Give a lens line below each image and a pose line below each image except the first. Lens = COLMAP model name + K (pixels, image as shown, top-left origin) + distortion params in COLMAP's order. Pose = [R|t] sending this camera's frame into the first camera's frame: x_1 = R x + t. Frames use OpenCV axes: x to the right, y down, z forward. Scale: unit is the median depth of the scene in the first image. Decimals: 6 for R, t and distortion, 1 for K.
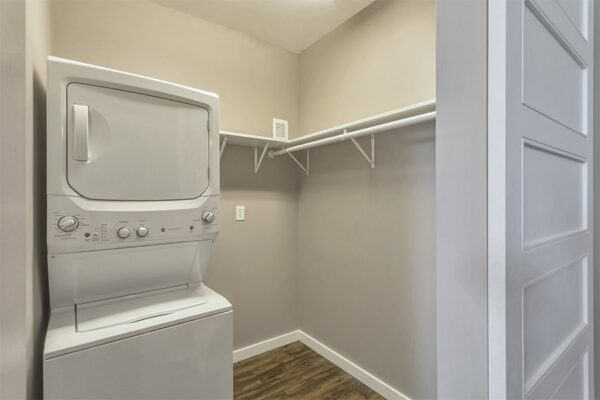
lens RADIAL K [[289.3, 0, 300.0], [0, 289.3, 200.0], [0, 0, 1]] dist [-0.002394, -0.000062]
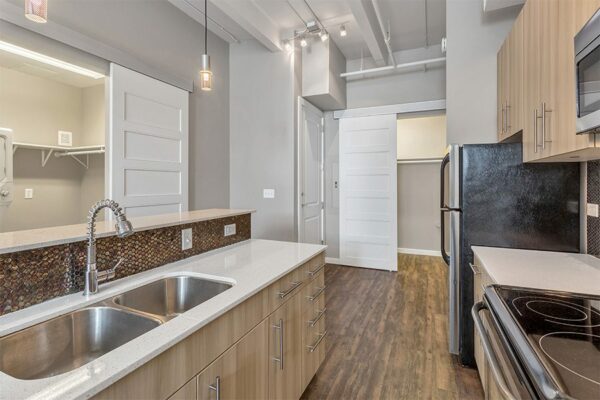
lens RADIAL K [[289.2, 0, 300.8], [0, 289.2, 185.1], [0, 0, 1]] dist [0.002460, 0.000523]
pose [[0.859113, 0.000913, 0.511785, 0.238466], [0.002597, 0.999978, -0.006144, 0.014354], [-0.511780, 0.006608, 0.859091, -1.027868]]
